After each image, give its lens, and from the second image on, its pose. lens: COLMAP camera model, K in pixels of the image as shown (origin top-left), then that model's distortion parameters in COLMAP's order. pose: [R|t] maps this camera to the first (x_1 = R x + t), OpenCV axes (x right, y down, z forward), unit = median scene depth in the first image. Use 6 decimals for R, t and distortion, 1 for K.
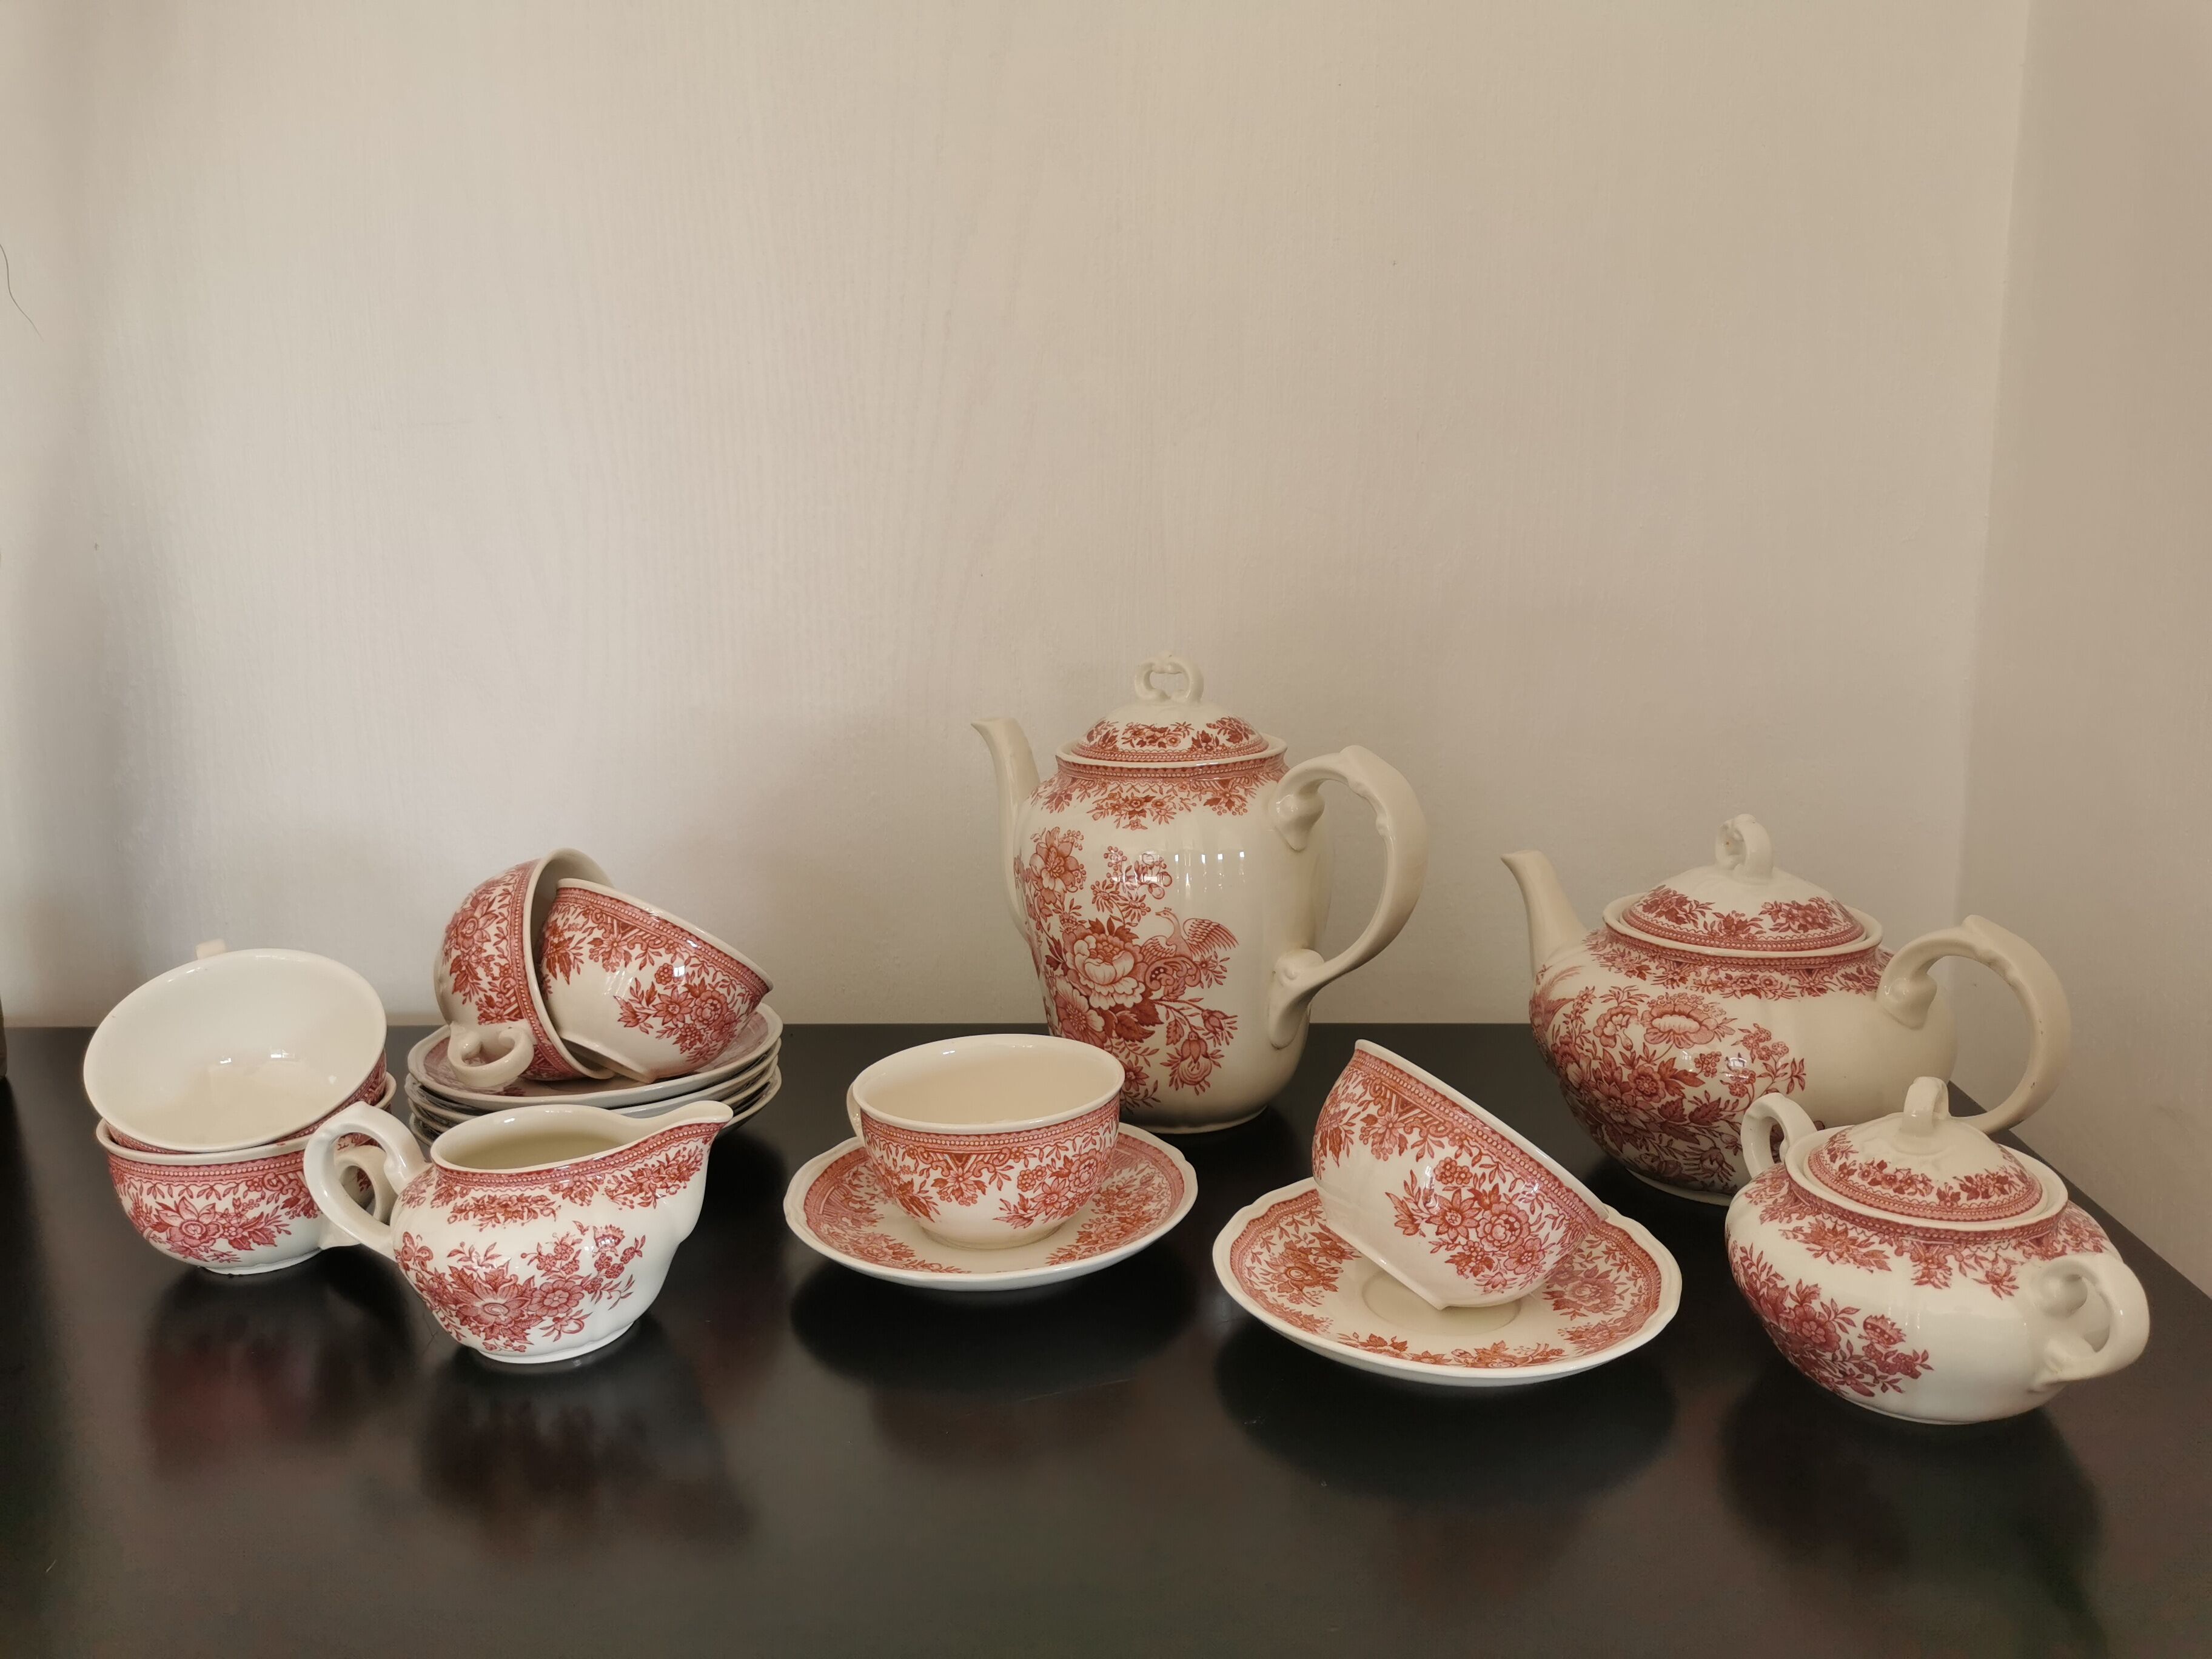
lens RADIAL K [[1692.7, 0, 1129.5], [0, 1692.7, 816.1], [0, 0, 1]] dist [0.060108, 0.003102]
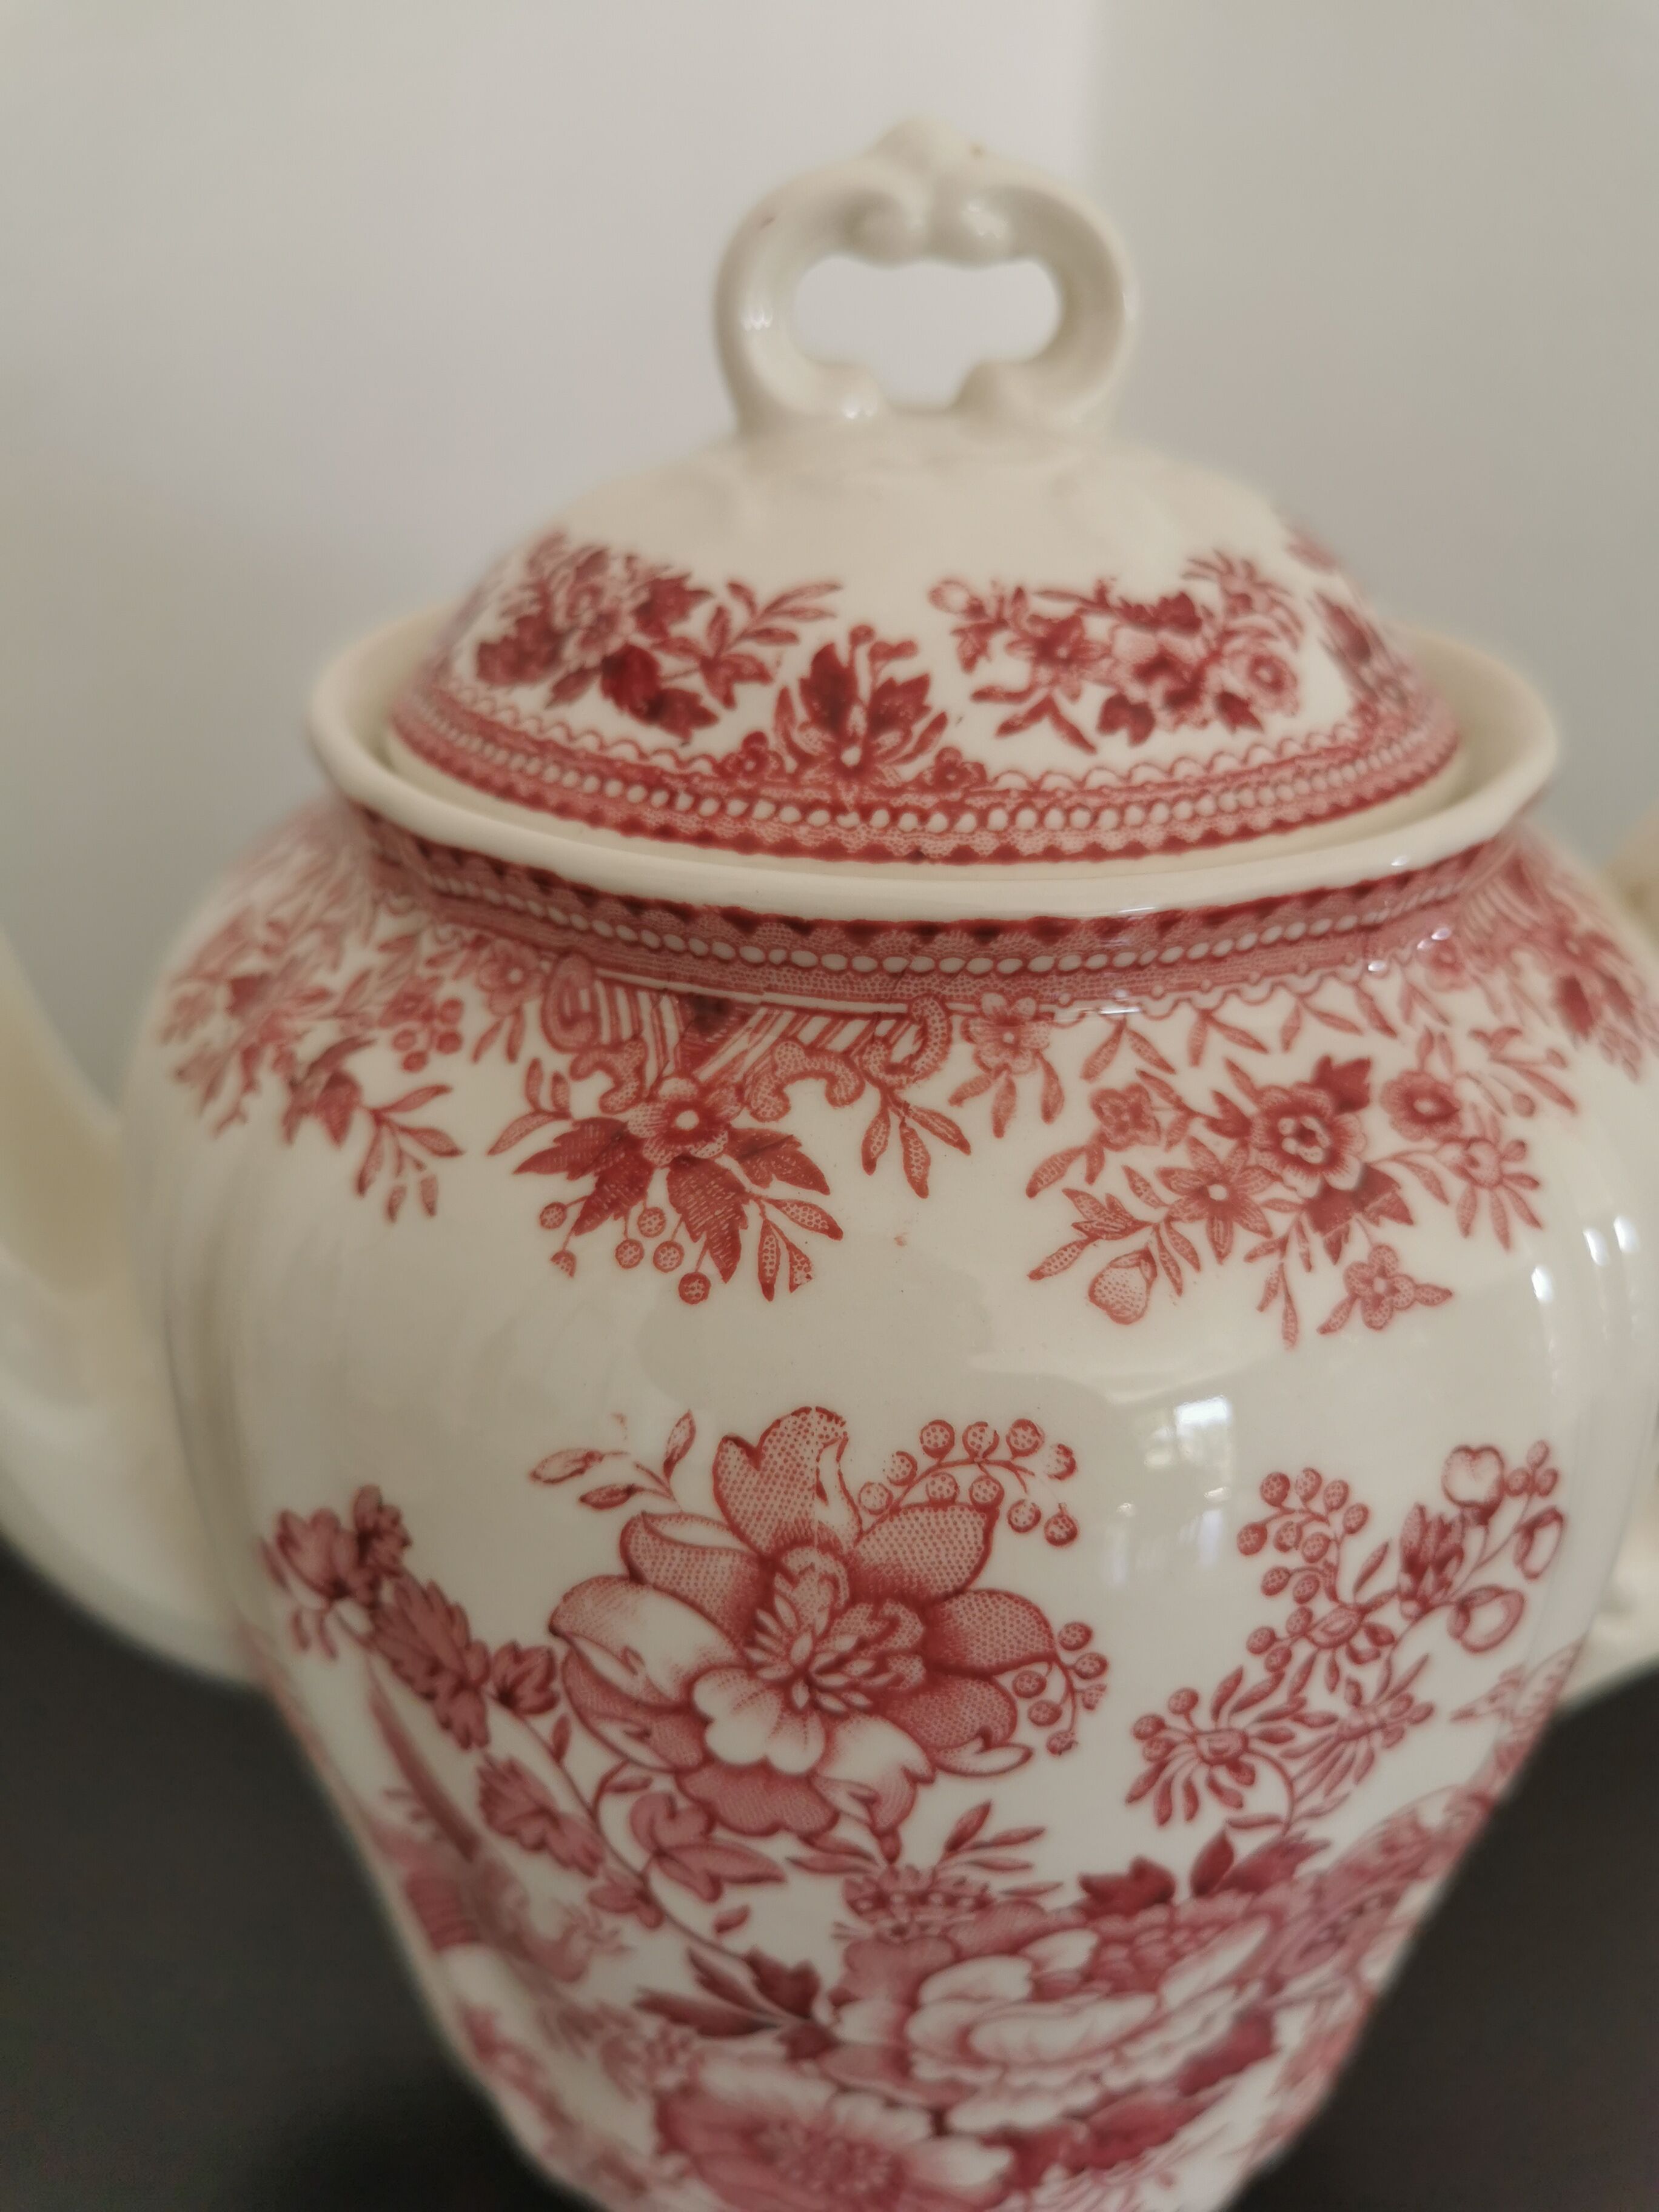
lens RADIAL K [[1692.7, 0, 825.9], [0, 1692.7, 1117.7], [0, 0, 1]] dist [0.060108, 0.003102]
pose [[0.771782, -0.273210, 0.574203, -0.116785], [0.086759, 0.939793, 0.330548, -0.063305], [-0.629941, -0.205293, 0.749019, 0.899770]]
